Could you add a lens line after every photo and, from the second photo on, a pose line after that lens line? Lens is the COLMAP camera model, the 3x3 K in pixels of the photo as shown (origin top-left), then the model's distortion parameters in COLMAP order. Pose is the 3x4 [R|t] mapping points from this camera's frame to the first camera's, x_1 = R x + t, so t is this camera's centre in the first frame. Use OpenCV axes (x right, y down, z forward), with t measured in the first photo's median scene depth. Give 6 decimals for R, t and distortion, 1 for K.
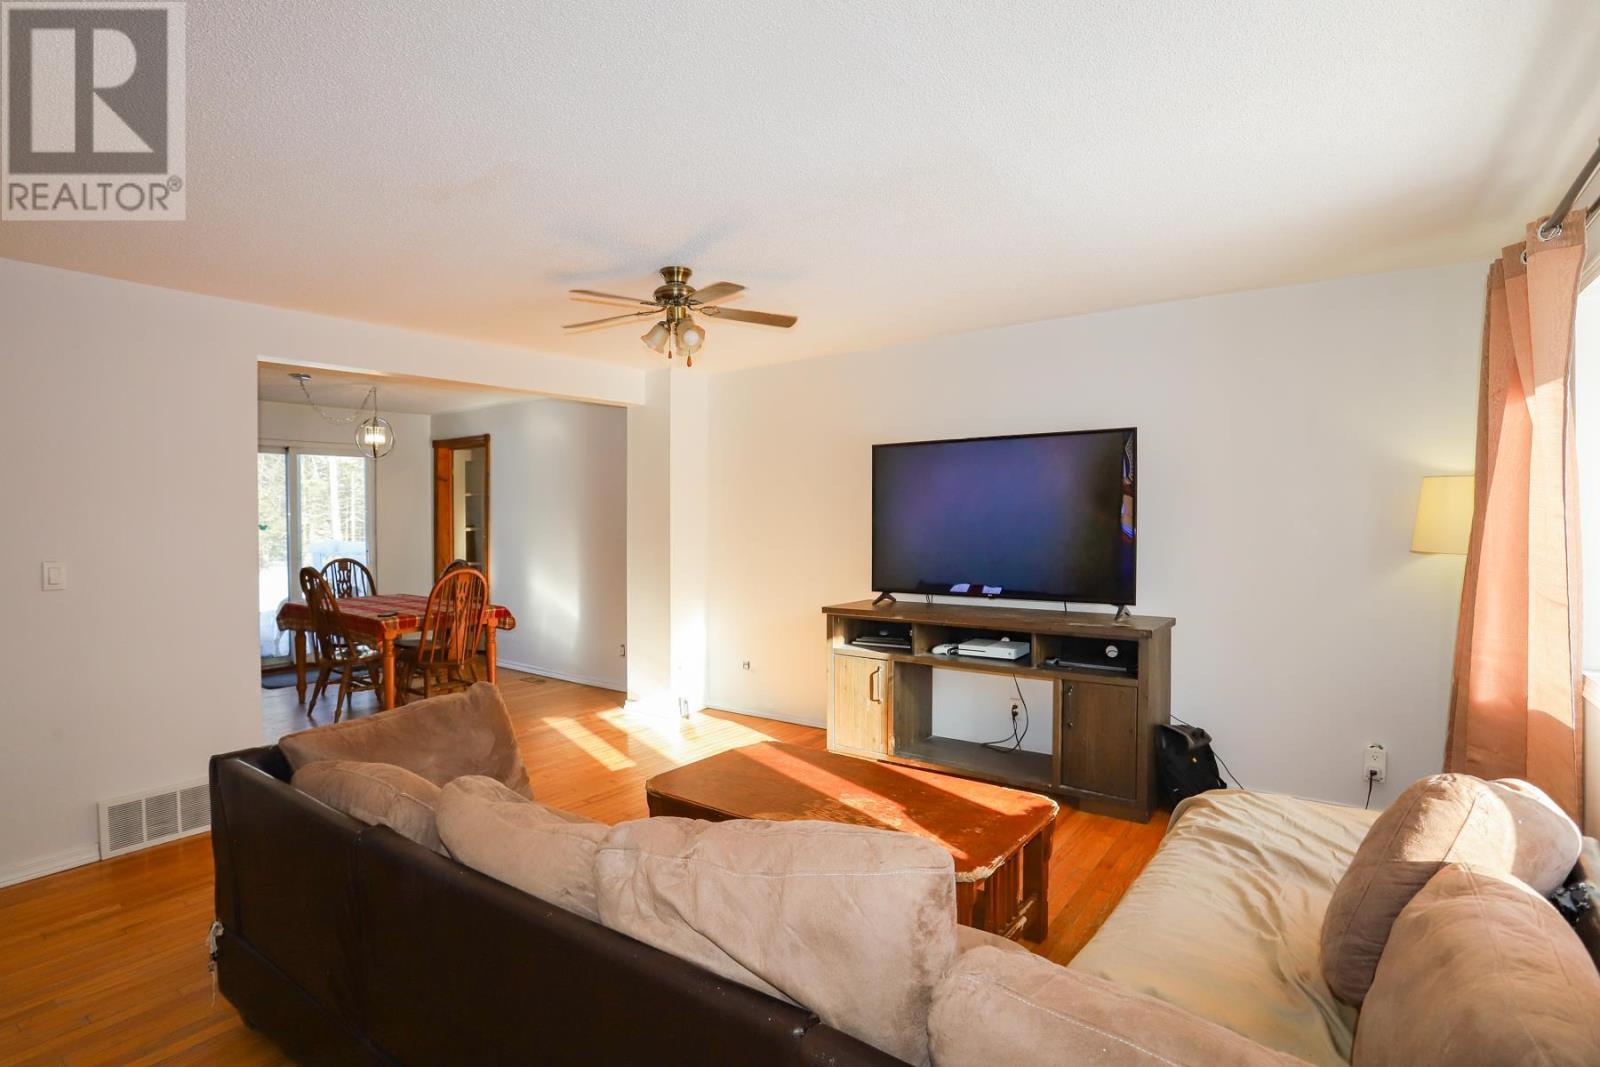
lens RADIAL K [[775.2, 0, 800.0], [0, 775.2, 533.5], [0, 0, 1]] dist [-0.083330, 0.038894]
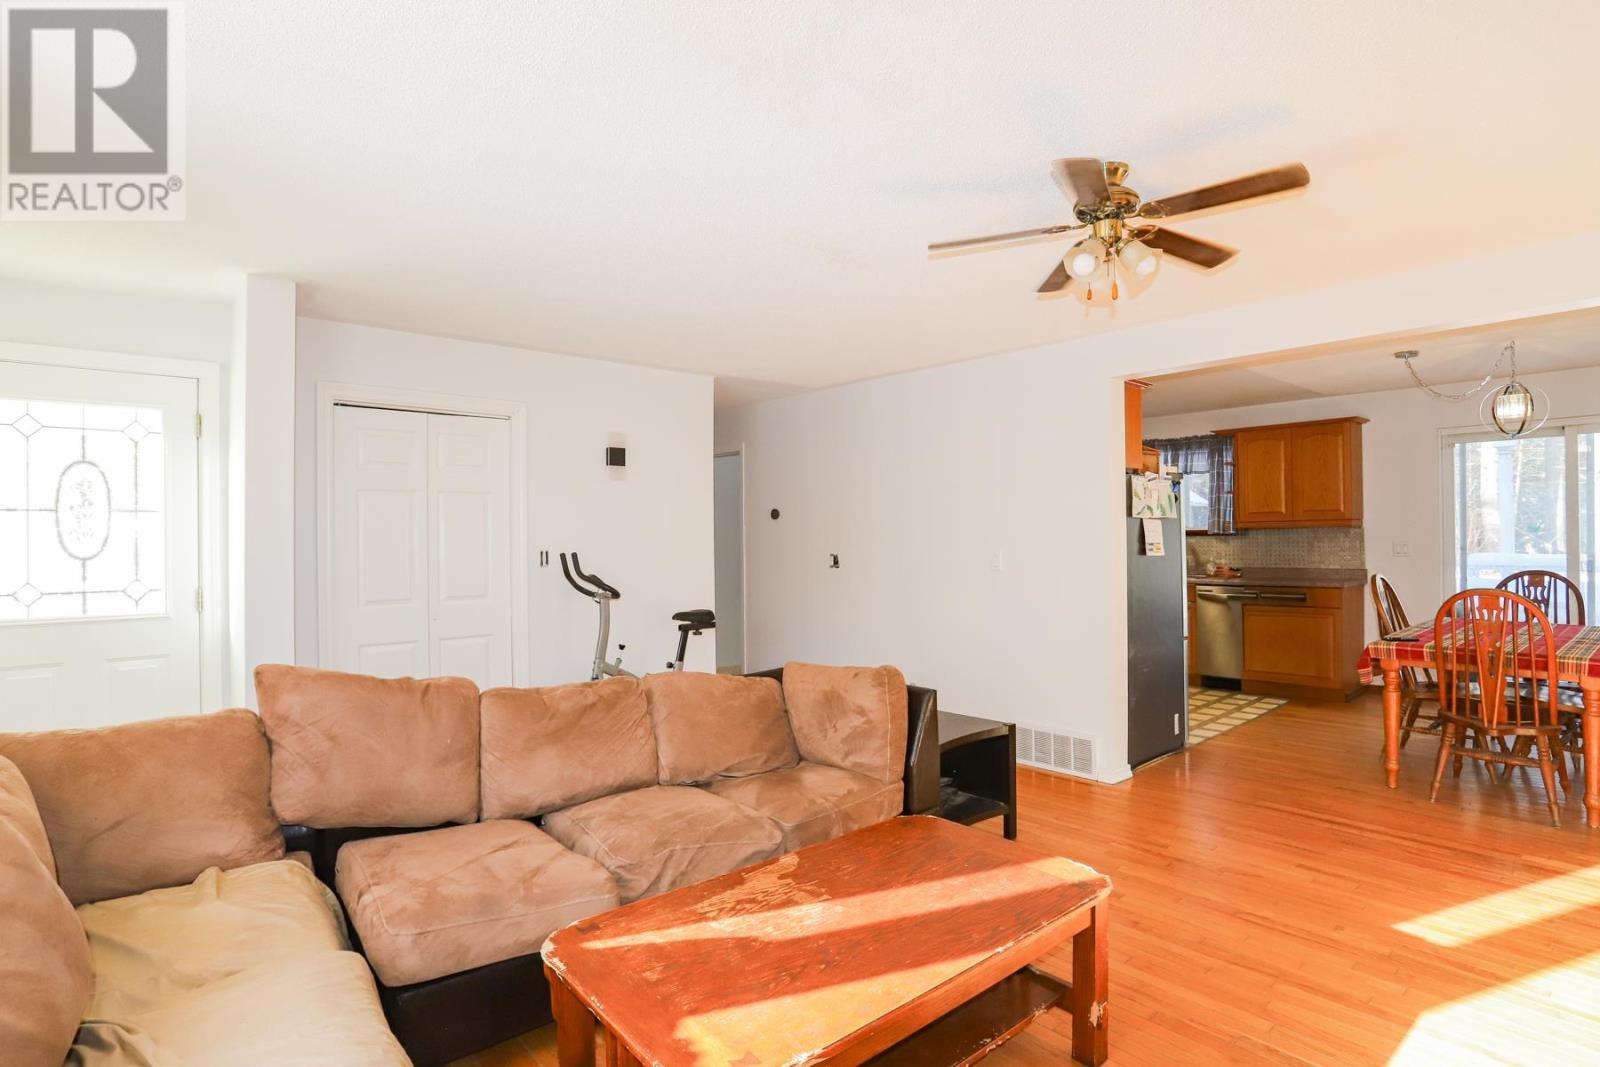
lens RADIAL K [[792.2, 0, 795.1], [0, 792.2, 531.1], [0, 0, 1]] dist [-0.083652, 0.041432]
pose [[-0.227484, -0.000474, -0.973782, 0.740981], [-0.002734, 0.999996, 0.000152, -0.011004], [0.973778, 0.002697, -0.227484, 1.076709]]
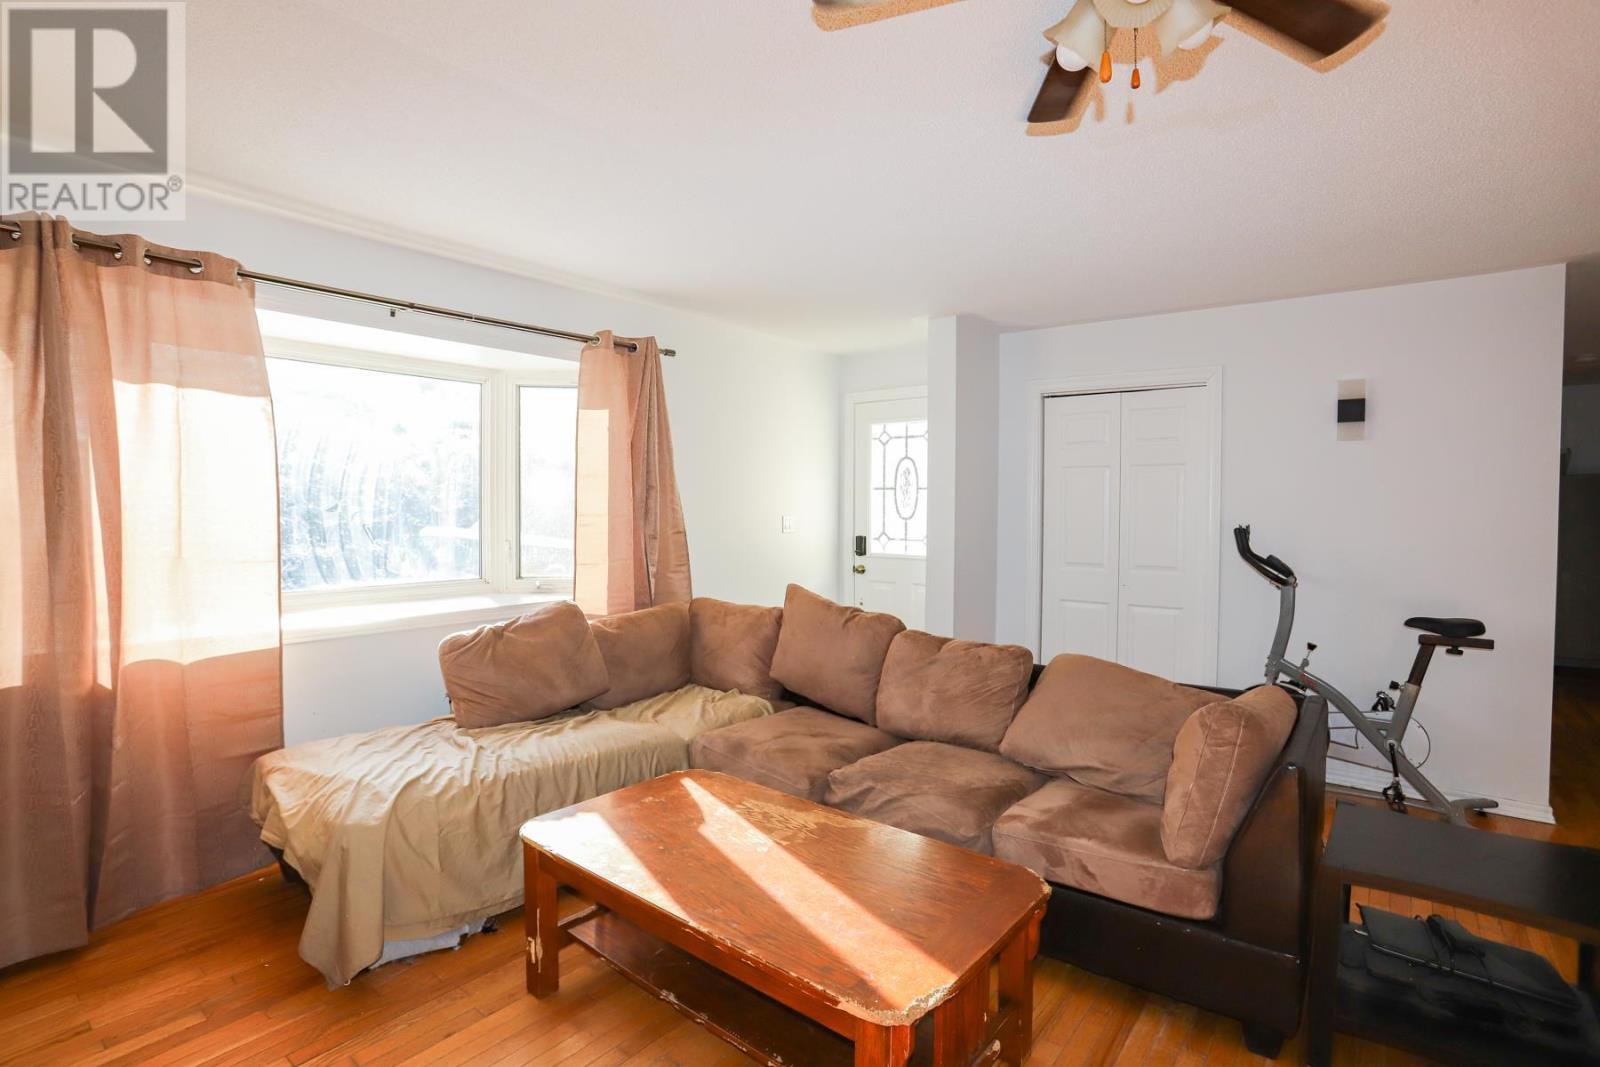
lens RADIAL K [[775.2, 0, 800.0], [0, 775.2, 533.5], [0, 0, 1]] dist [-0.083330, 0.038894]
pose [[-0.999420, -0.004873, 0.033701, -0.003847], [-0.003304, 0.998915, 0.046461, -0.017272], [-0.033890, 0.046323, -0.998351, 1.688530]]
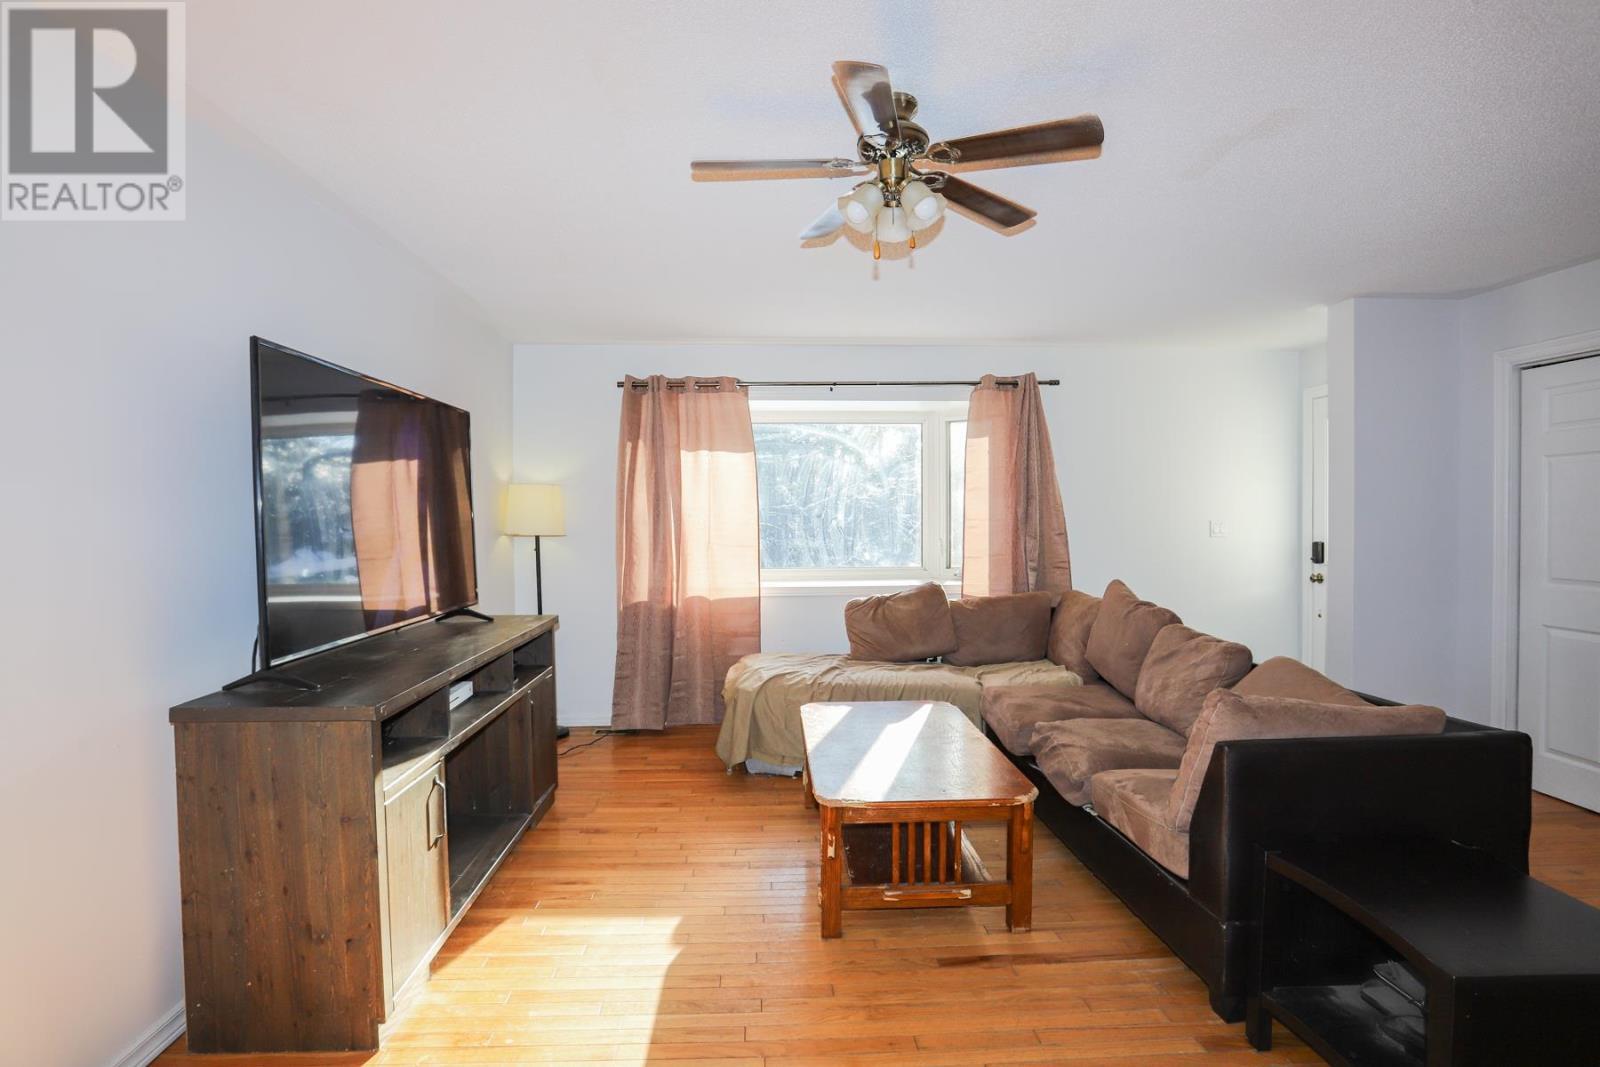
lens RADIAL K [[792.2, 0, 795.1], [0, 792.2, 531.1], [0, 0, 1]] dist [-0.083652, 0.041432]
pose [[-0.653472, -0.012030, 0.756855, -0.708255], [0.016390, 0.999414, 0.030037, -0.019679], [-0.756773, 0.032033, -0.652892, 1.833193]]
